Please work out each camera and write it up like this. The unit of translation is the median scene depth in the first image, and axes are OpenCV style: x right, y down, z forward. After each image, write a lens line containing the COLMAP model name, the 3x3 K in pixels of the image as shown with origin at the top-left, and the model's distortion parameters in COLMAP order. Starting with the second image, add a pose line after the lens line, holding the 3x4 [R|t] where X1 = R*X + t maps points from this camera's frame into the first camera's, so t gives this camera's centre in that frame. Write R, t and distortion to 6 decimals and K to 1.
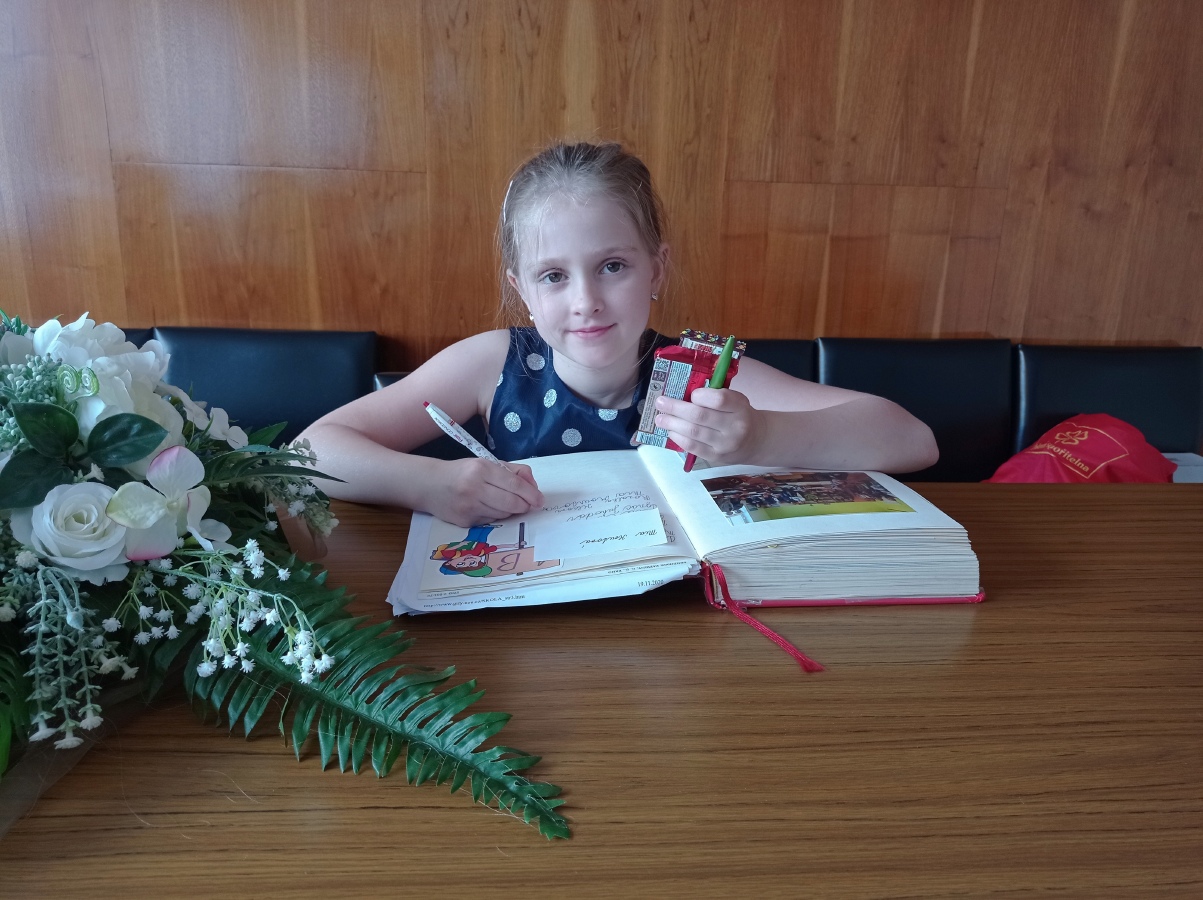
lens RADIAL K [[910.6, 0, 602.6], [0, 910.6, 448.3], [0, 0, 1]] dist [0.087324, -0.158023]
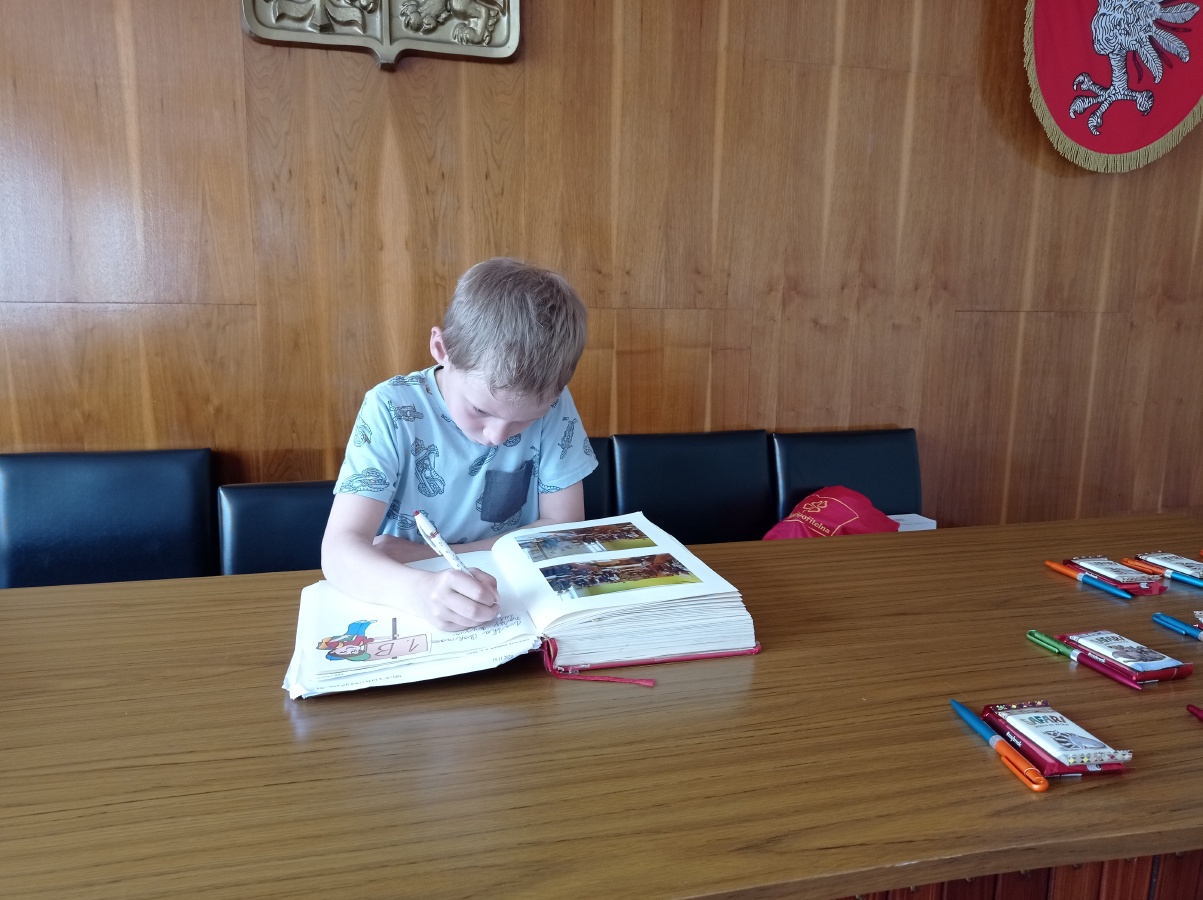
lens RADIAL K [[905.0, 0, 601.1], [0, 905.0, 448.6], [0, 0, 1]] dist [0.119280, -0.215718]
pose [[0.981442, -0.048492, 0.185525, 0.003847], [0.067487, 0.992947, -0.097481, 0.010435], [-0.179490, 0.108192, 0.977792, -0.149905]]
